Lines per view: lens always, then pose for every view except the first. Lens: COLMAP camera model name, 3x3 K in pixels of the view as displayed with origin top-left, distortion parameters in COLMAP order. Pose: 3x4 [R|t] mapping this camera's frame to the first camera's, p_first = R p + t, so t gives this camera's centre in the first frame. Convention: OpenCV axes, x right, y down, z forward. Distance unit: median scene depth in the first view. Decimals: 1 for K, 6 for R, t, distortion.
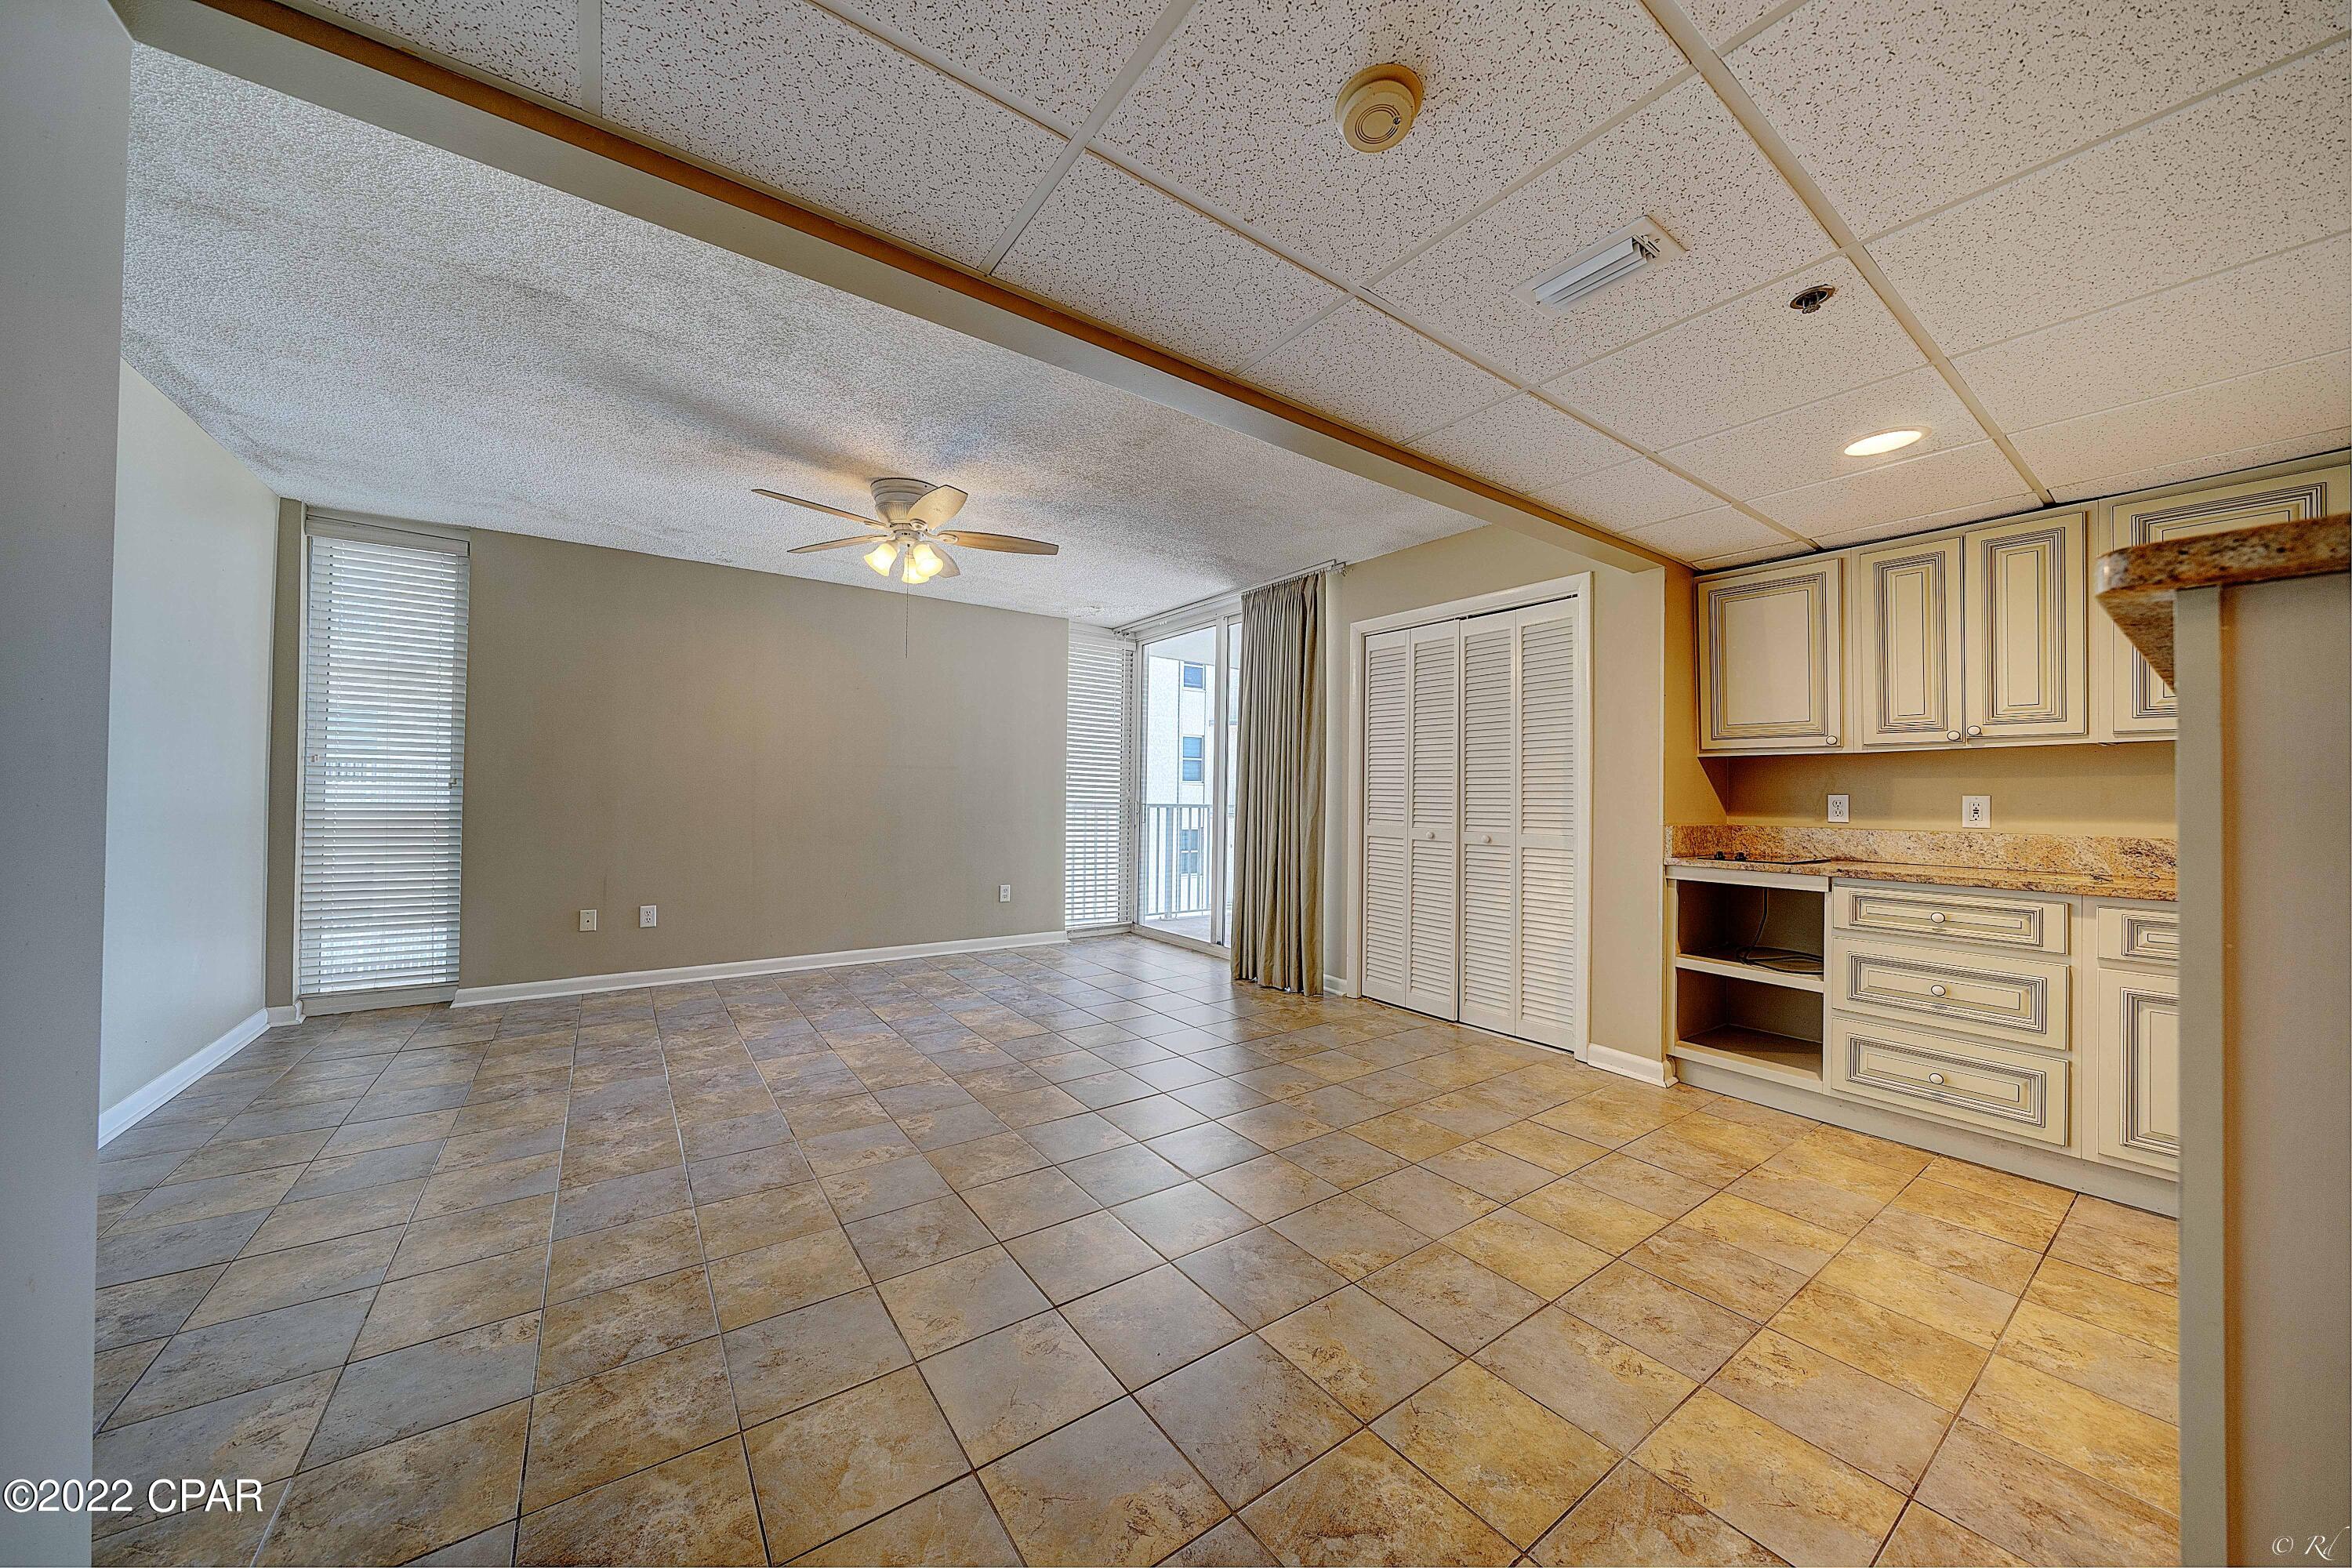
lens RADIAL K [[800.8, 0, 1174.5], [0, 800.8, 786.0], [0, 0, 1]] dist [-0.006682, 0.000232]
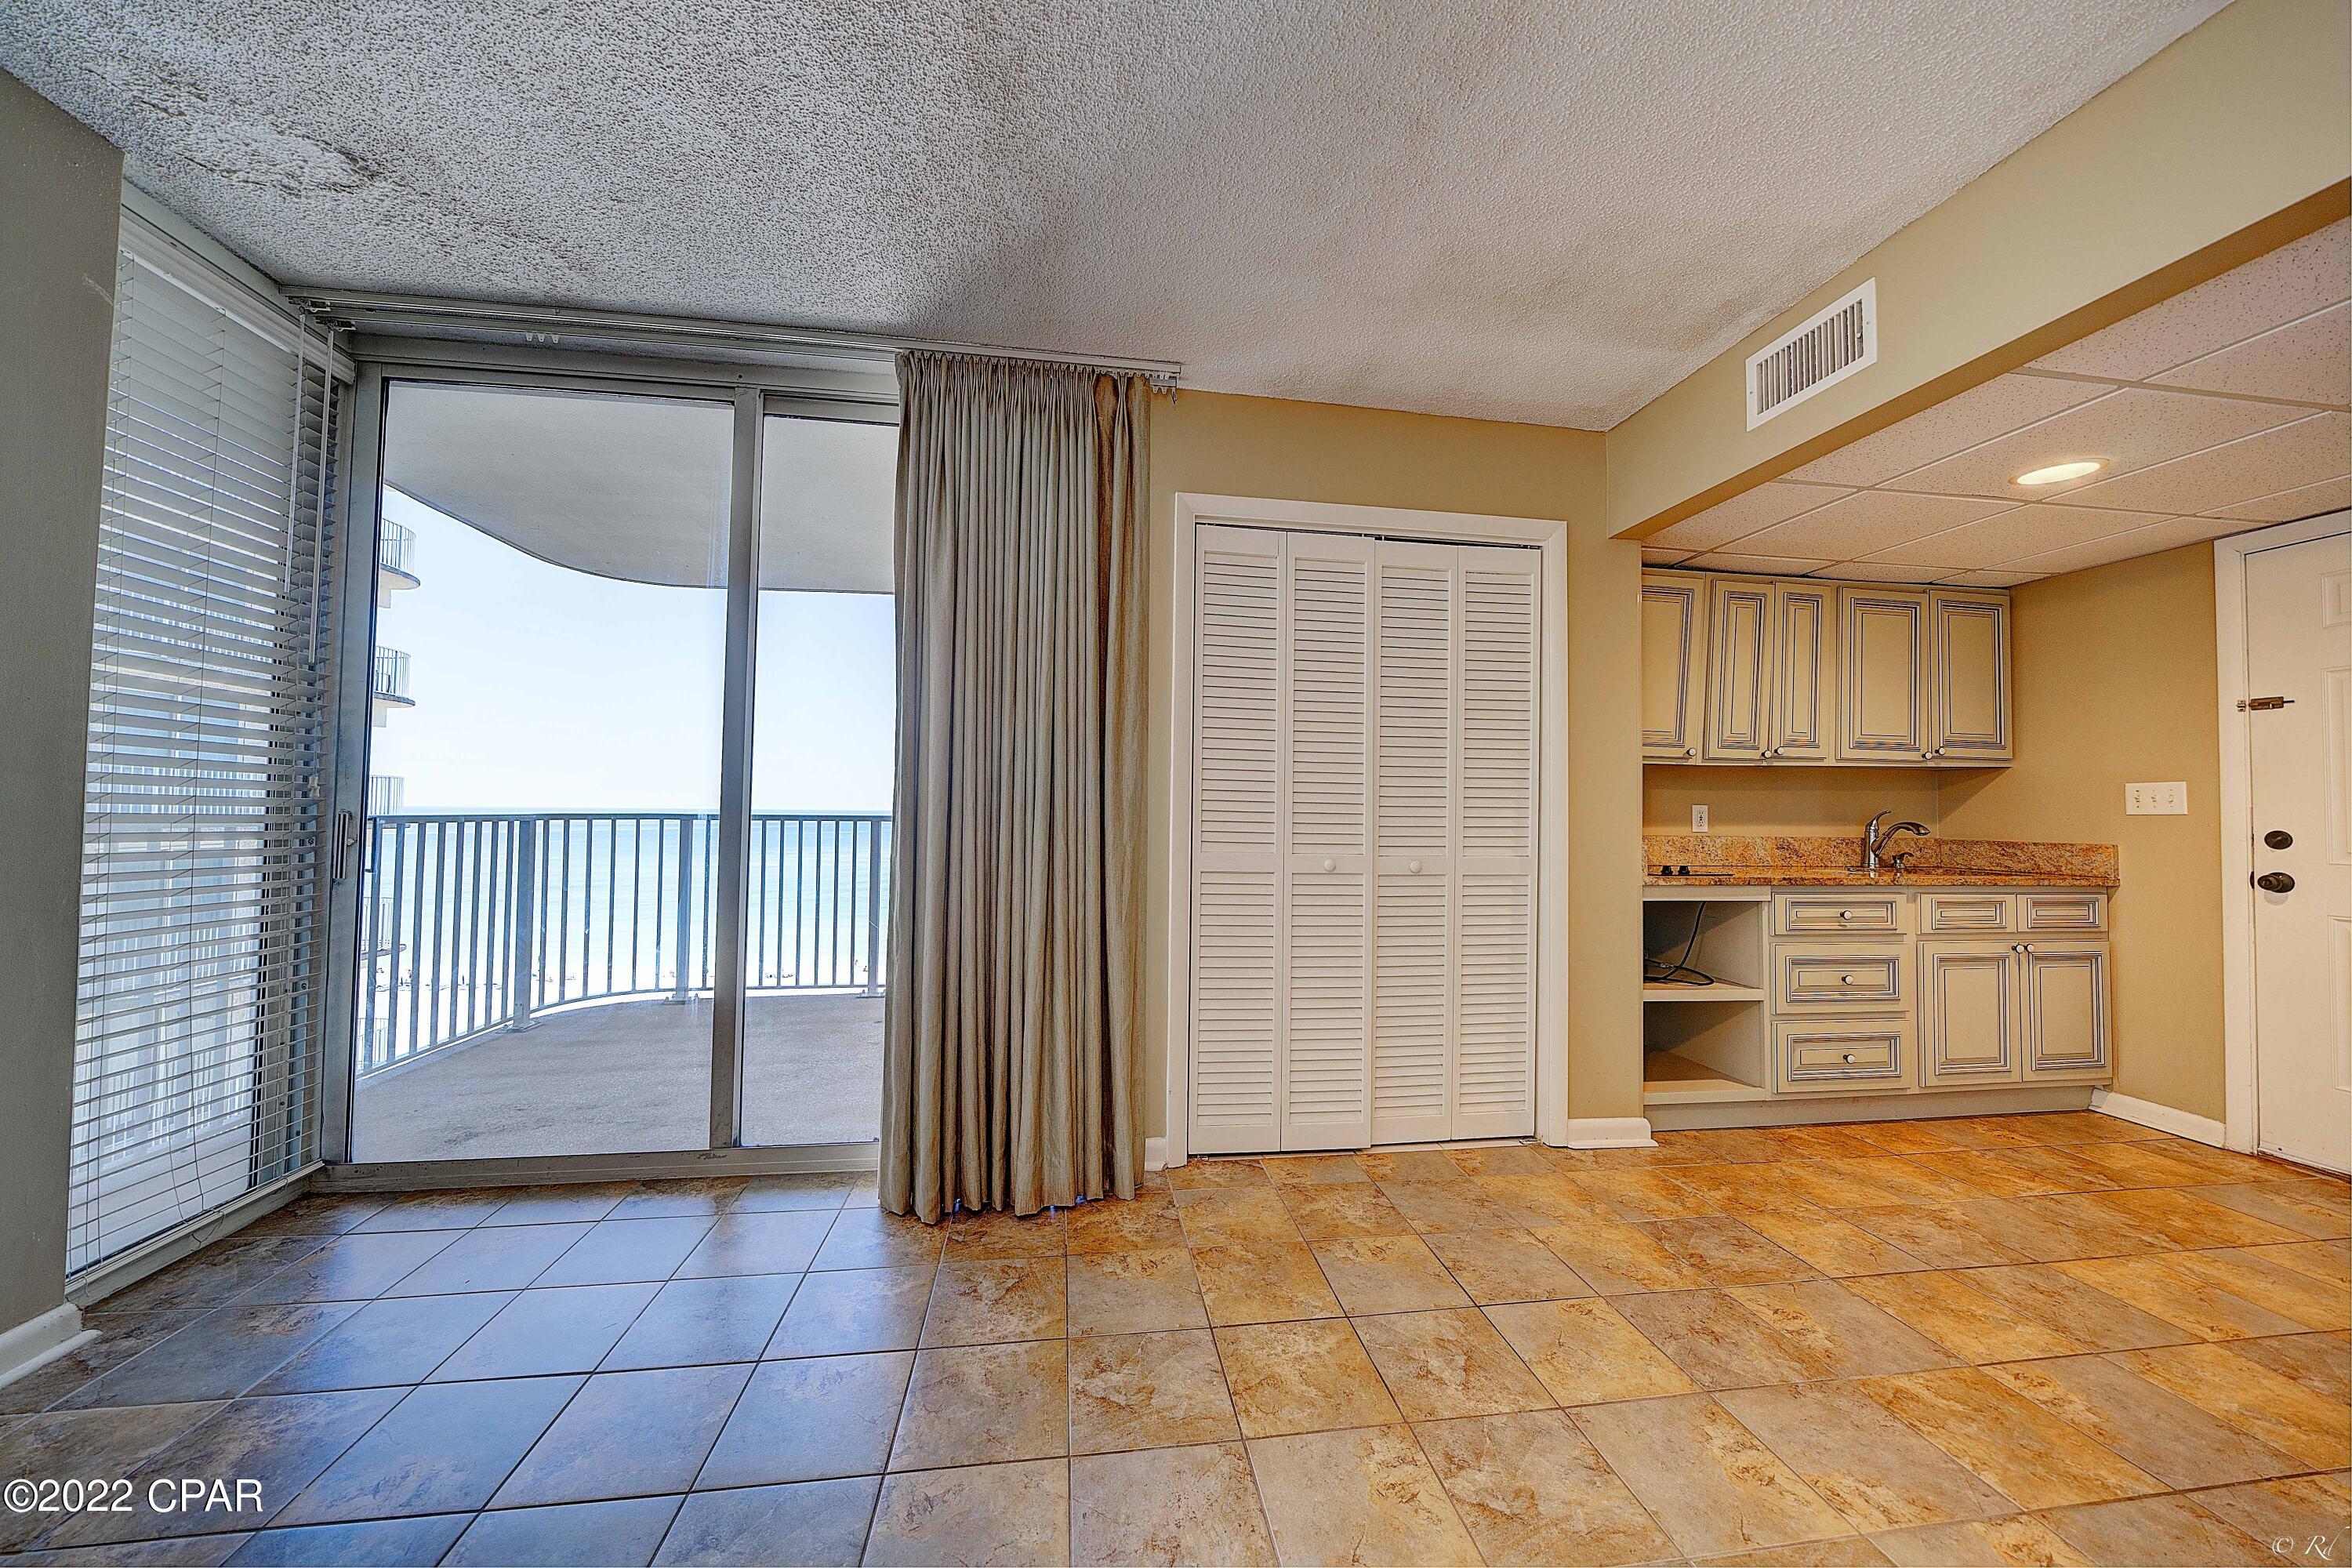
lens RADIAL K [[800.8, 0, 1171.6], [0, 800.8, 782.7], [0, 0, 1]] dist [-0.006682, 0.000232]
pose [[0.462326, 0.021516, 0.886449, -0.366358], [-0.019778, 0.999707, -0.013950, 0.009255], [-0.886489, -0.011083, 0.462617, 0.995062]]
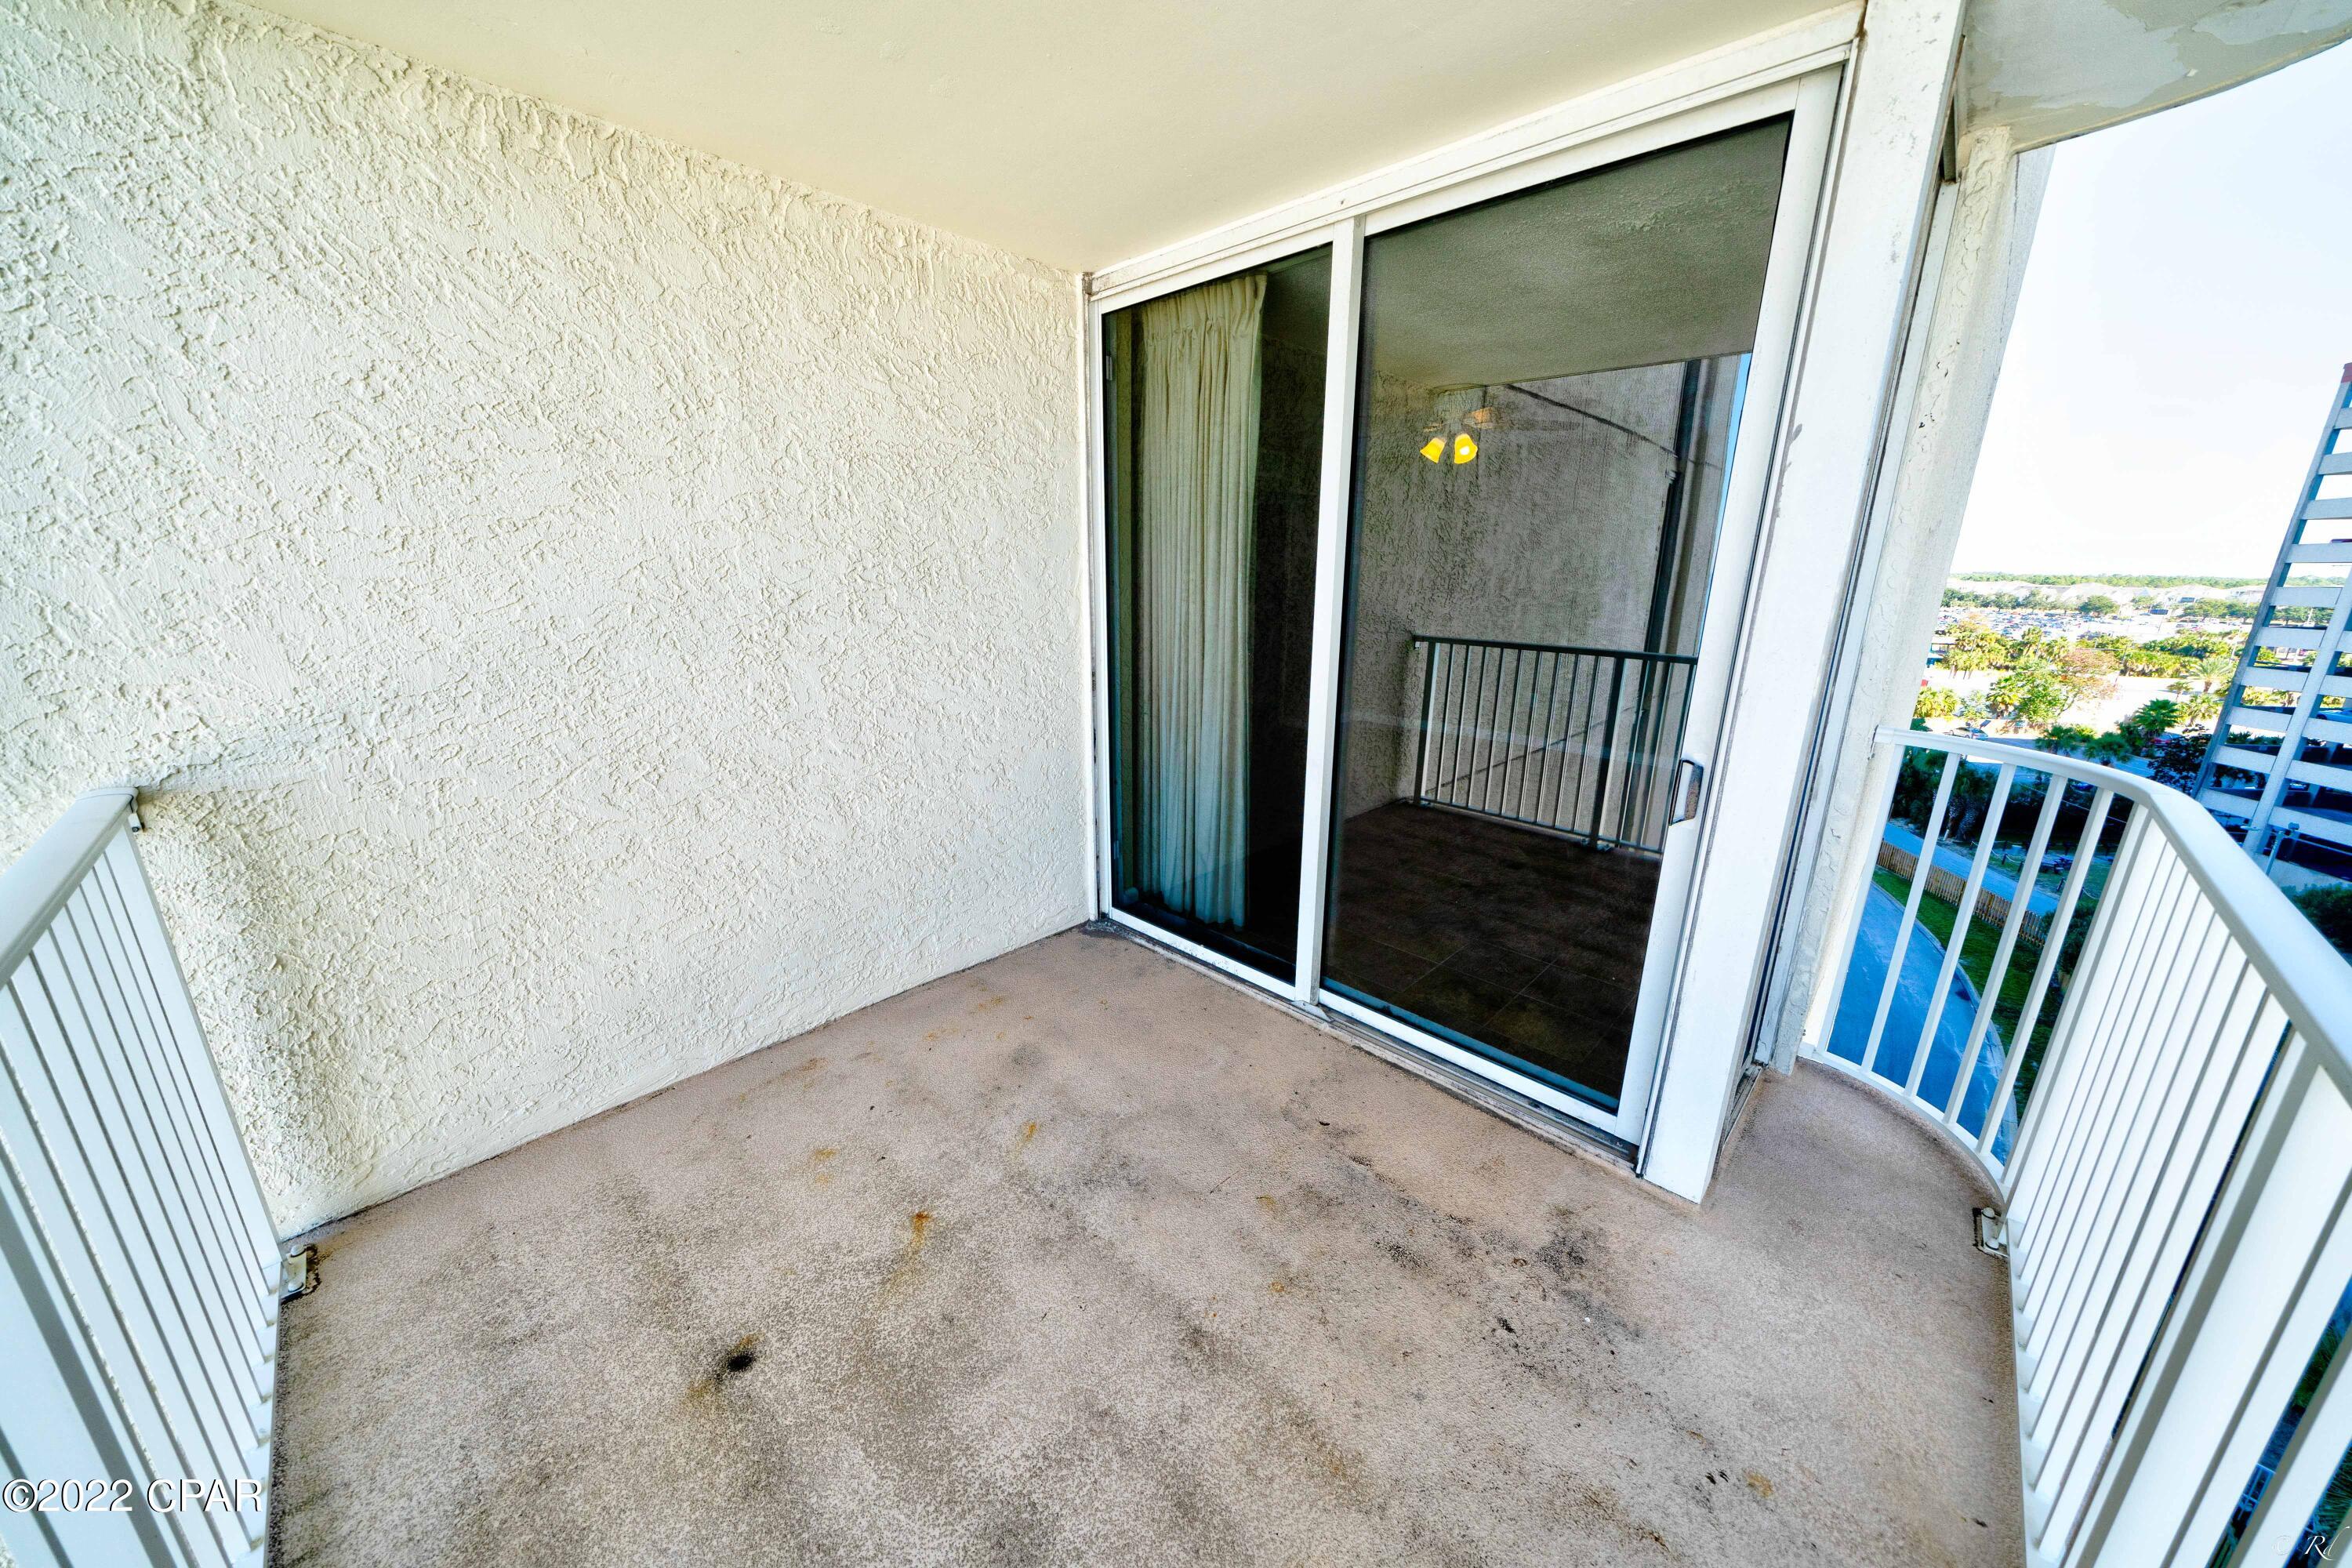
lens RADIAL K [[800.8, 0, 1183.9], [0, 800.8, 788.8], [0, 0, 1]] dist [-0.006682, 0.000232]
pose [[-0.981369, 0.032477, -0.189366, 0.371570], [-0.016658, 0.967515, 0.252264, -0.066742], [0.191407, 0.250719, -0.948949, 2.393367]]
